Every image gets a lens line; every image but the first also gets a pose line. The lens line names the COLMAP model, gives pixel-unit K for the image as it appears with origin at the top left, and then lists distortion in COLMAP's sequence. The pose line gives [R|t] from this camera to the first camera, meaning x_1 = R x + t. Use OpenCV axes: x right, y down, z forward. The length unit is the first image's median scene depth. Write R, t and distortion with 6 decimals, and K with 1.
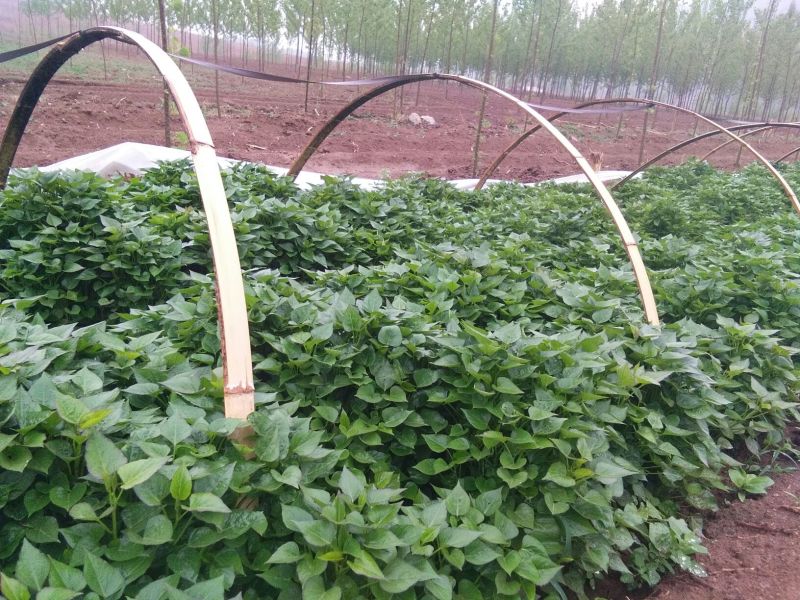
lens RADIAL K [[645.2, 0, 398.5], [0, 645.2, 304.5], [0, 0, 1]] dist [0.055131, -0.065575]
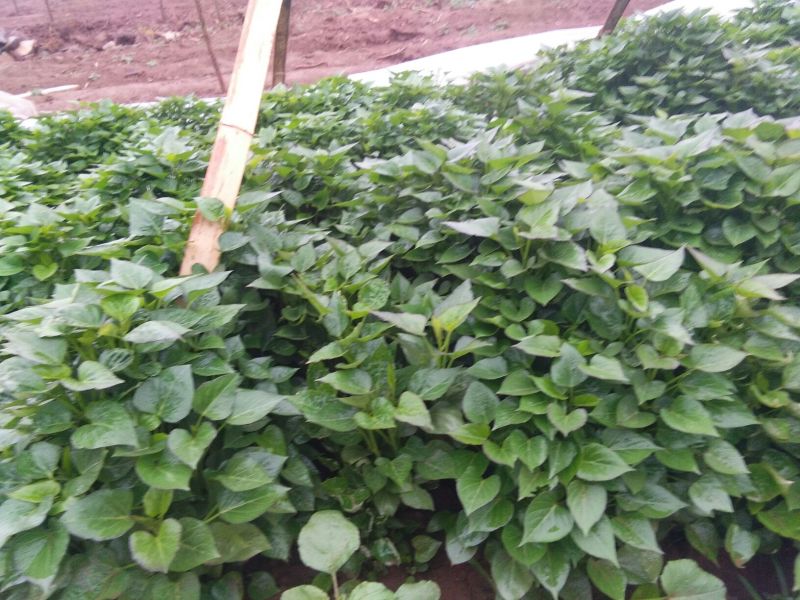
lens RADIAL K [[645.2, 0, 397.1], [0, 645.2, 299.5], [0, 0, 1]] dist [0.055131, -0.065575]
pose [[0.783814, 0.155460, -0.601223, -0.210284], [-0.061247, 0.982790, 0.174276, 0.109292], [0.617969, -0.099777, 0.779846, -0.141196]]
